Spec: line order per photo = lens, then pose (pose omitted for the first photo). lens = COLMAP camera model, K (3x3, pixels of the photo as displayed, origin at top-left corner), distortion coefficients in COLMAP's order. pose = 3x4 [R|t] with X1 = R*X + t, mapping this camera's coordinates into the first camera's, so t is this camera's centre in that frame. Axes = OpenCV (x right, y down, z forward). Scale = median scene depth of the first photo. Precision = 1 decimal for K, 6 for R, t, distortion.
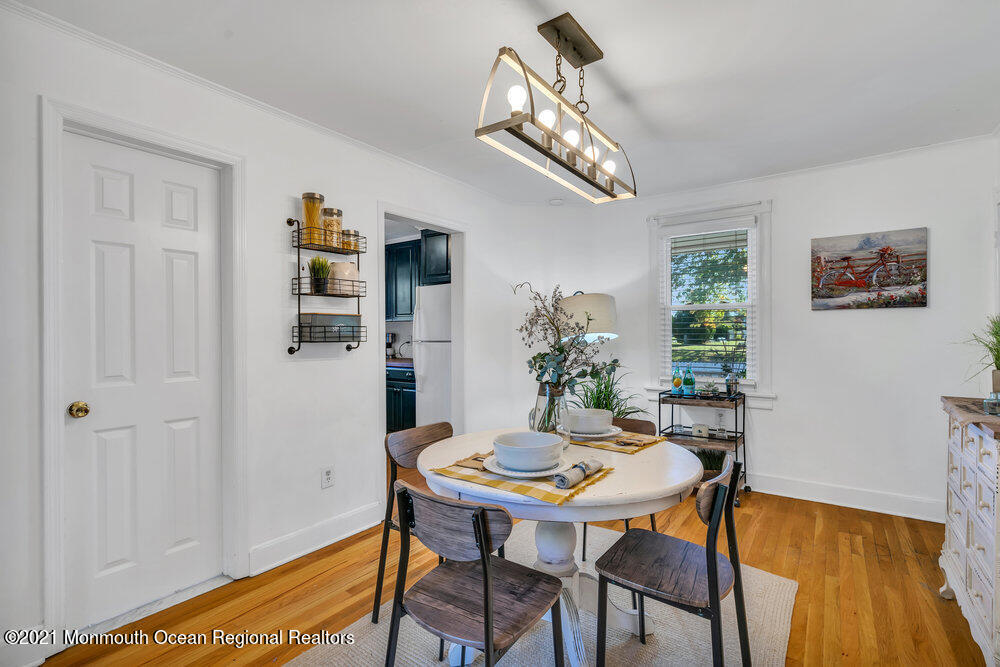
lens RADIAL K [[458.3, 0, 500.8], [0, 458.3, 336.0], [0, 0, 1]] dist [-0.000448, 0.001794]
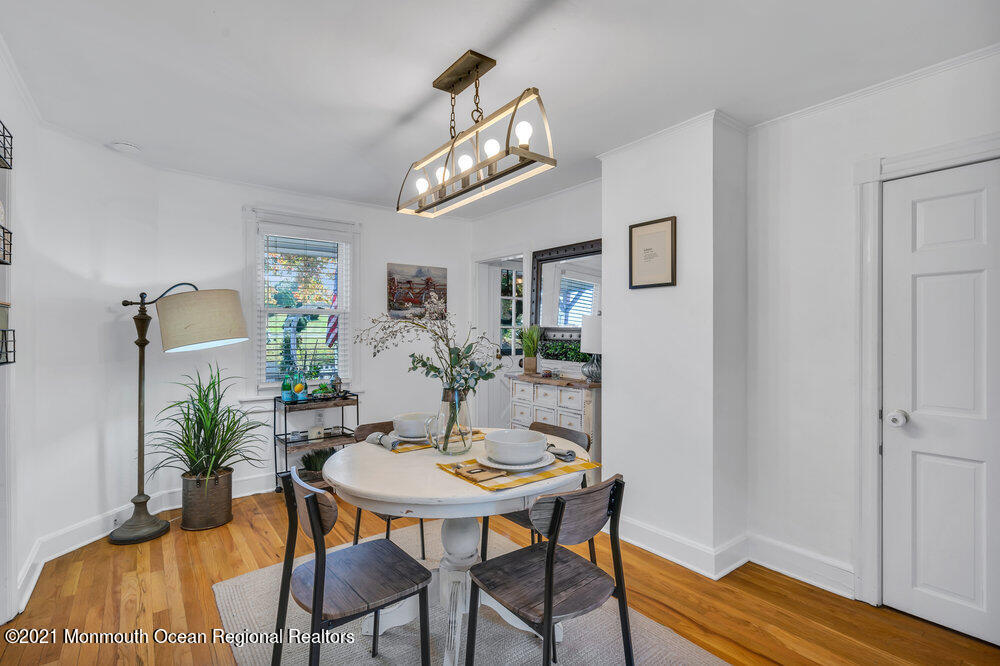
lens RADIAL K [[475.4, 0, 496.5], [0, 475.4, 336.2], [0, 0, 1]] dist [0.001316, 0.002631]
pose [[0.301617, -0.004260, 0.953420, -0.573873], [0.003513, 0.999988, 0.003357, -0.013818], [-0.953423, 0.002337, 0.301628, 0.371499]]
